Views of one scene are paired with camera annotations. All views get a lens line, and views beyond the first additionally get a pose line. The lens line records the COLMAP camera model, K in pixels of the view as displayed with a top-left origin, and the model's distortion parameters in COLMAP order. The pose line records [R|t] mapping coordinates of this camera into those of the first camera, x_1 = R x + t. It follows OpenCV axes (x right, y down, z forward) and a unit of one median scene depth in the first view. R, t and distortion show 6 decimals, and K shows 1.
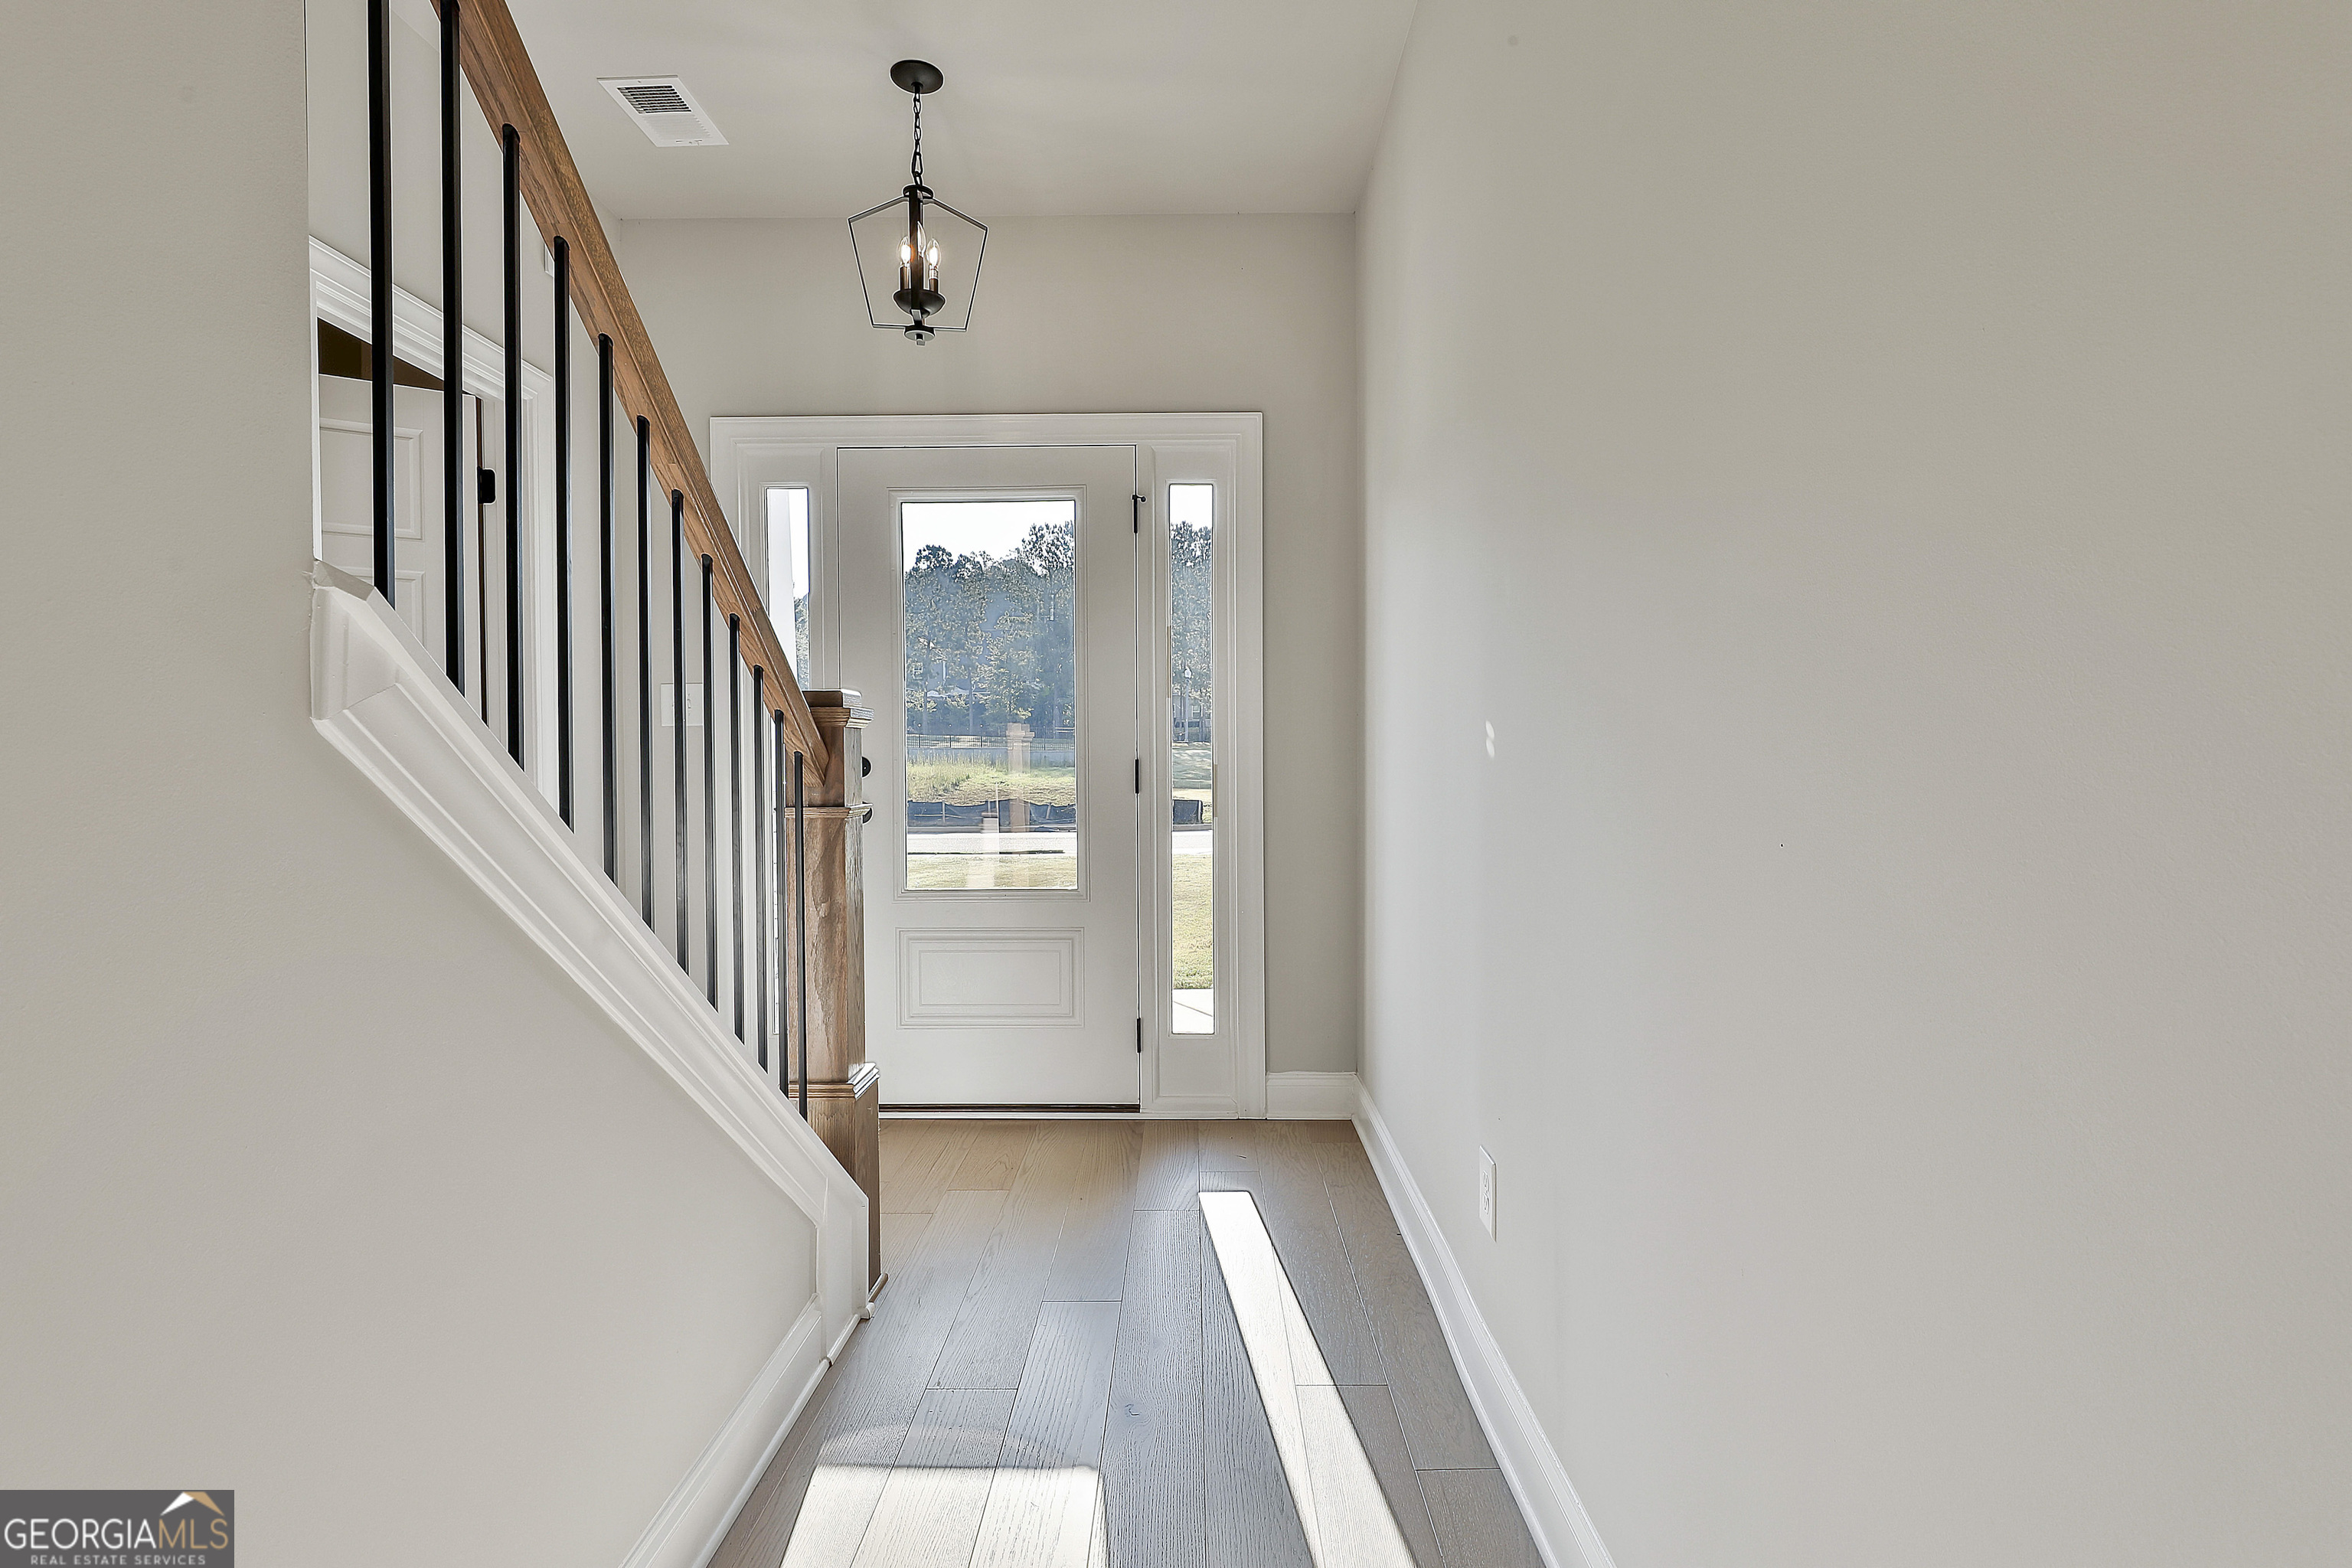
lens RADIAL K [[1134.6, 0, 1179.8], [0, 1134.6, 770.0], [0, 0, 1]] dist [-0.007871, 0.006288]
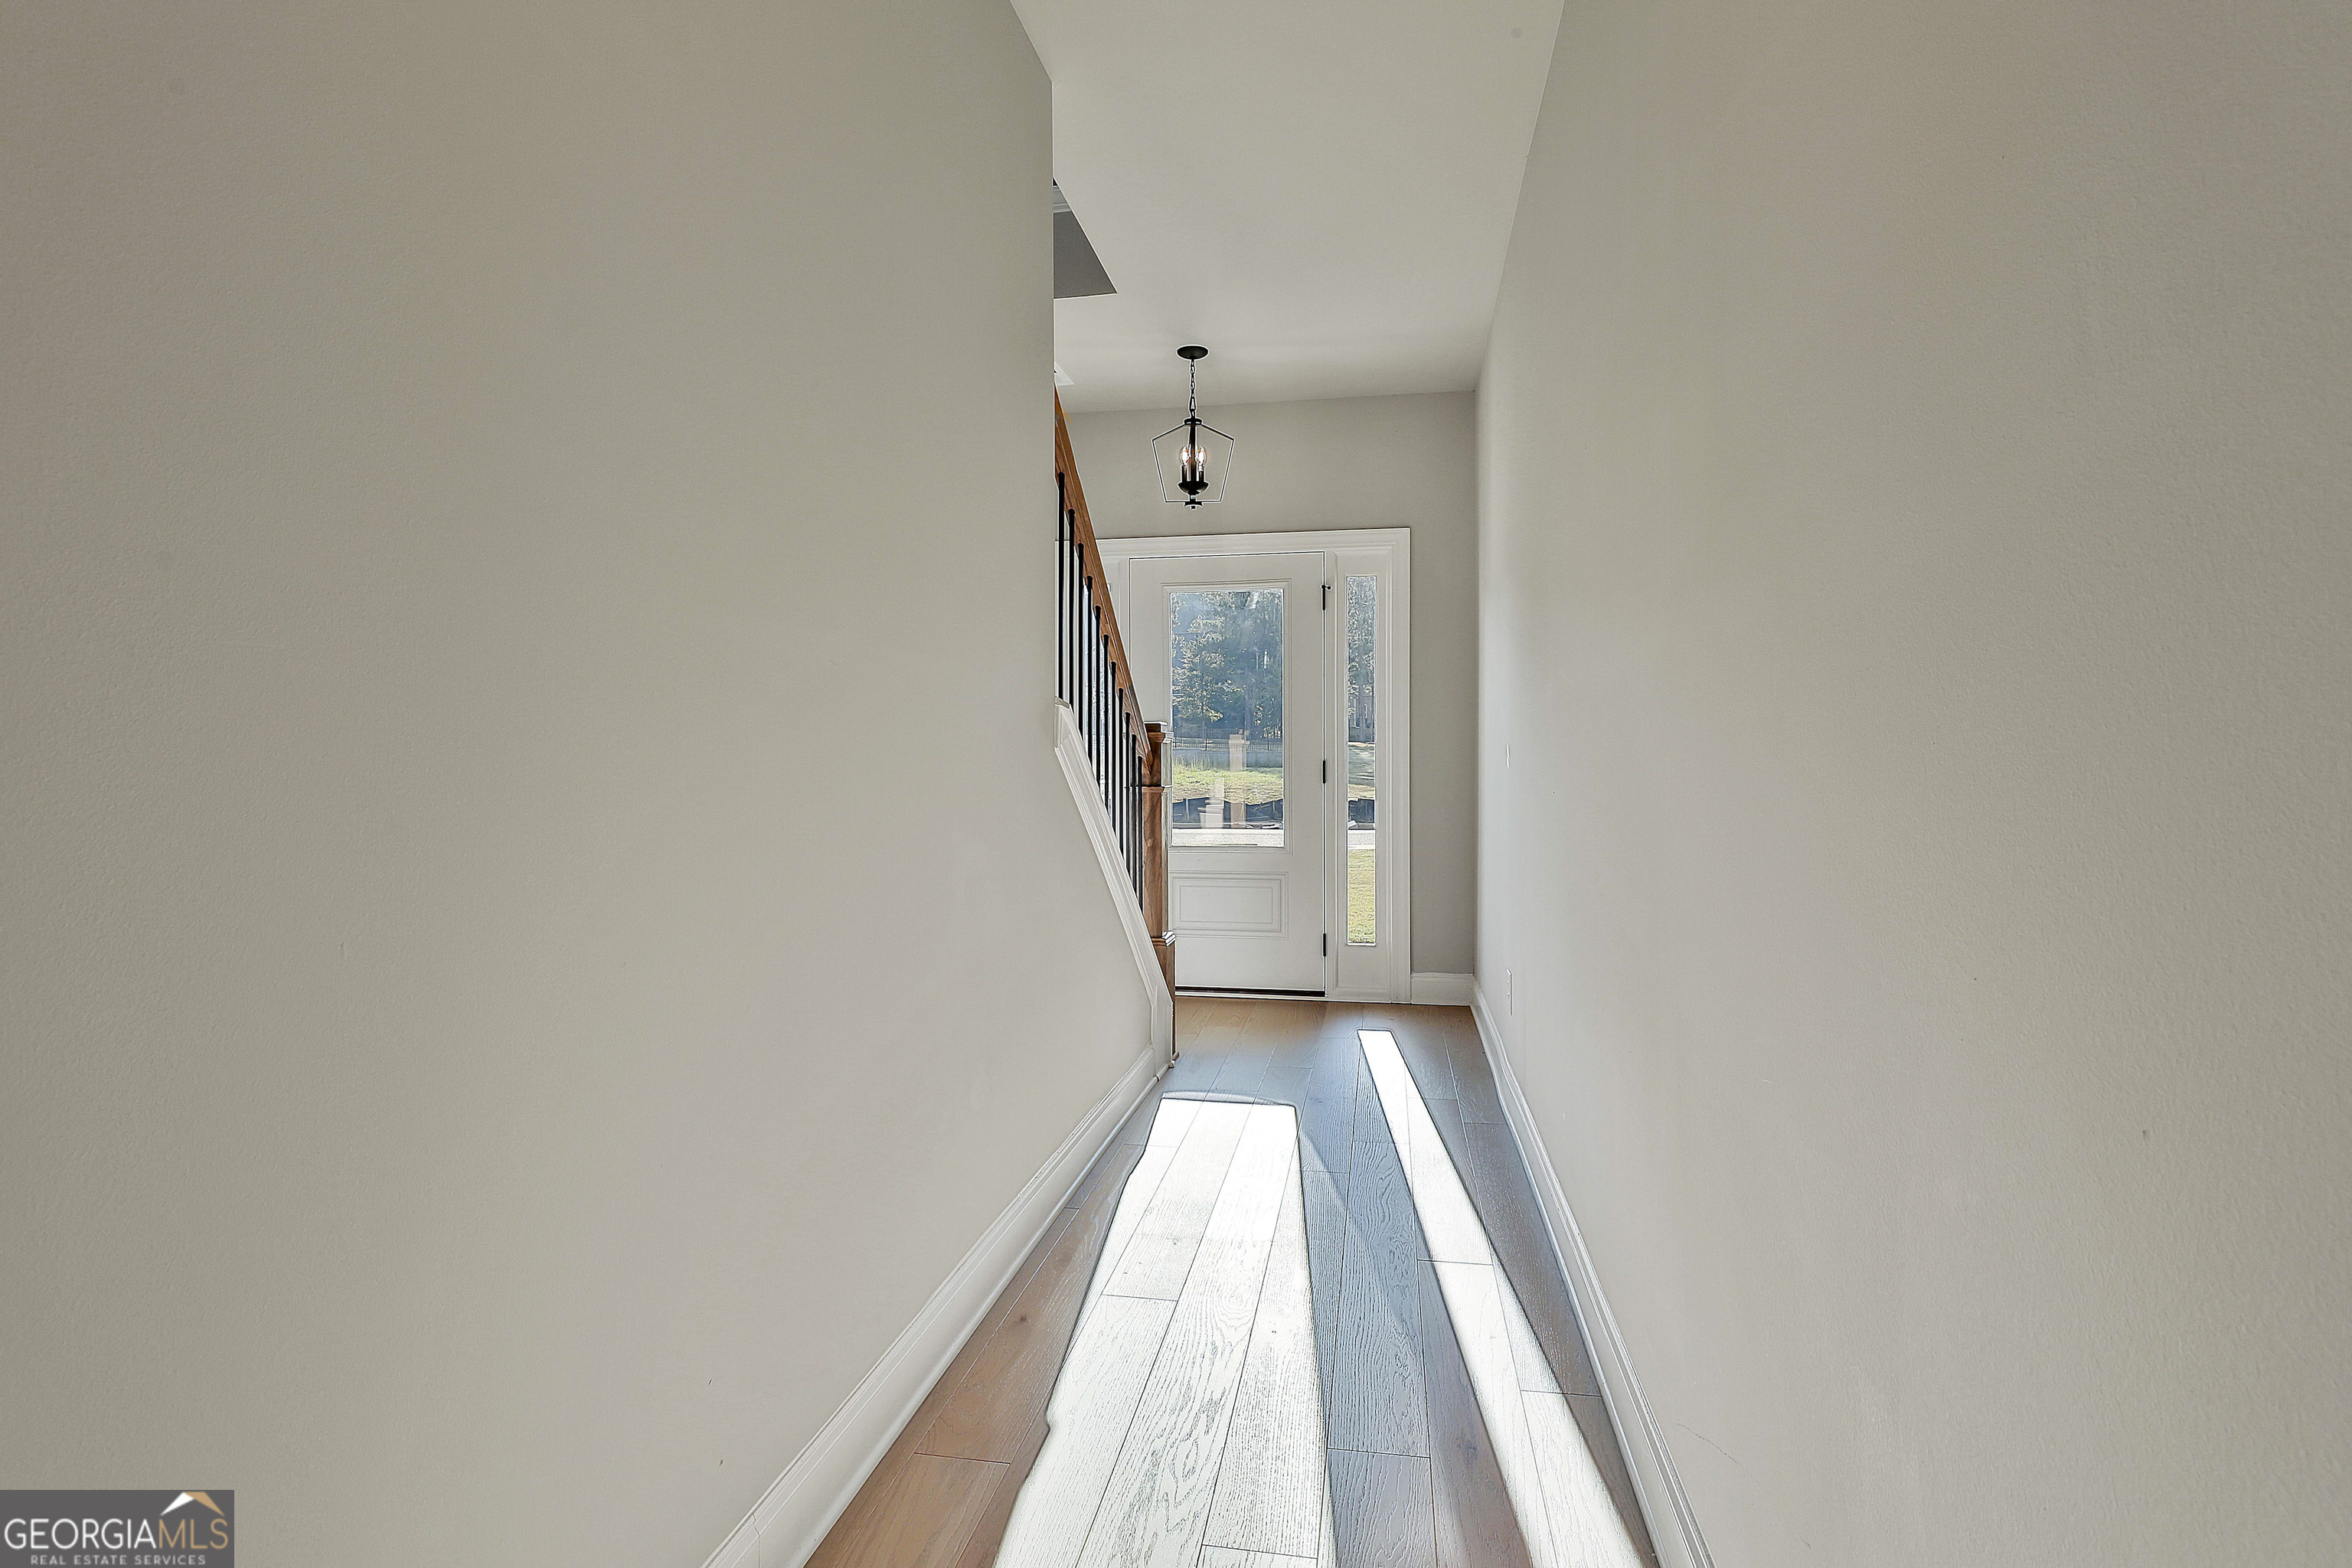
lens RADIAL K [[1134.6, 0, 1192.7], [0, 1134.6, 765.0], [0, 0, 1]] dist [-0.007871, 0.006288]
pose [[0.987719, 0.005092, -0.156157, 0.026929], [-0.005973, 0.999969, -0.005172, 0.004661], [0.156126, 0.006041, 0.987719, -0.546816]]
